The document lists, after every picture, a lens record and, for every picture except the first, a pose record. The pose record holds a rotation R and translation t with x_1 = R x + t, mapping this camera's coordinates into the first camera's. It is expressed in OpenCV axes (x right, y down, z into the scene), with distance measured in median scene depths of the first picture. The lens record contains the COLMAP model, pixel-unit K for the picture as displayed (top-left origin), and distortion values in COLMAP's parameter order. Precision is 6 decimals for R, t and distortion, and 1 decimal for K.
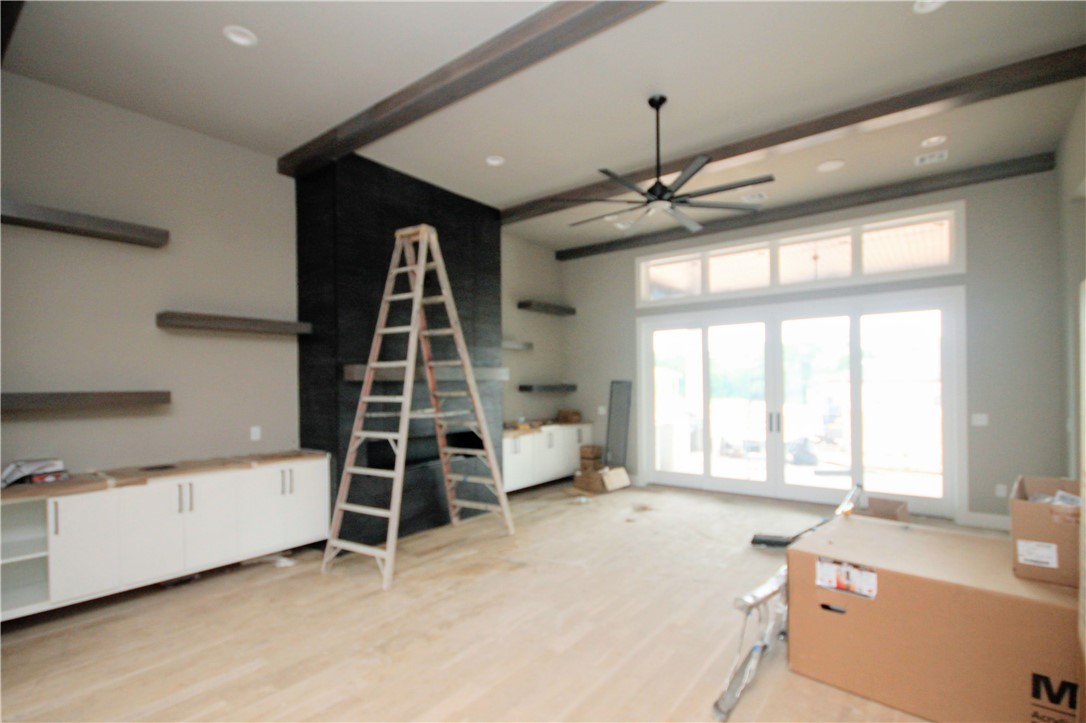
lens RADIAL K [[517.7, 0, 545.0], [0, 517.7, 383.7], [0, 0, 1]] dist [-0.000298, -0.000818]
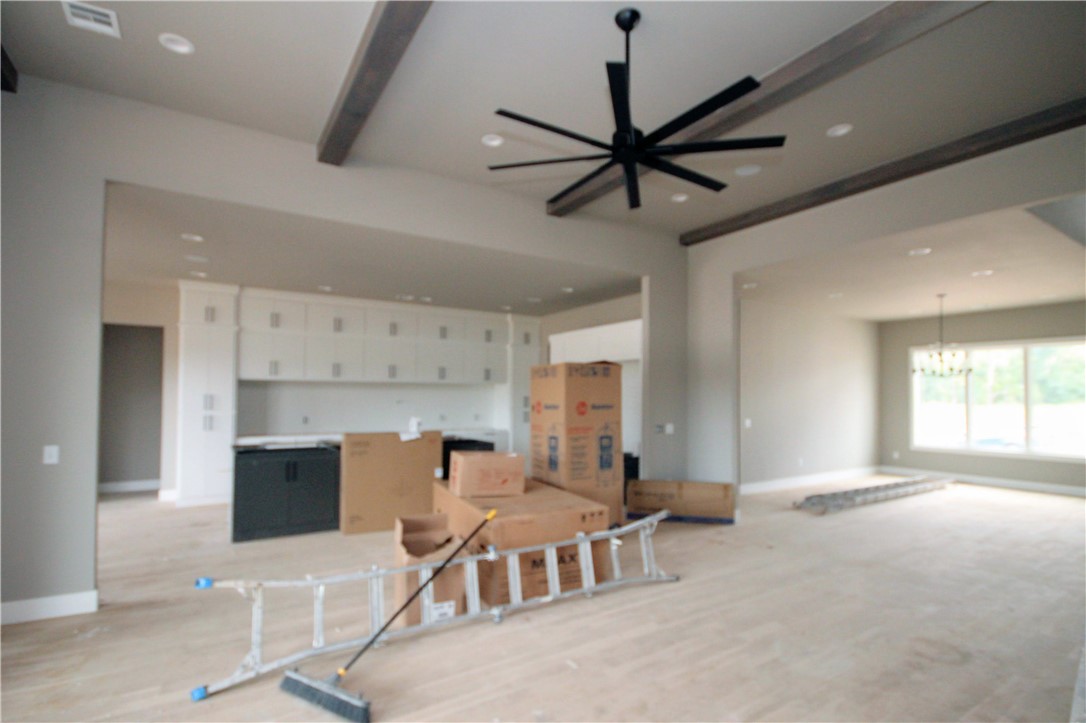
lens RADIAL K [[517.7, 0, 545.0], [0, 517.7, 383.7], [0, 0, 1]] dist [-0.000298, -0.000818]
pose [[-0.936244, 0.011679, 0.351157, 0.056229], [0.002900, 0.999670, -0.025515, 0.000426], [-0.351339, -0.022870, -0.935969, 1.312591]]
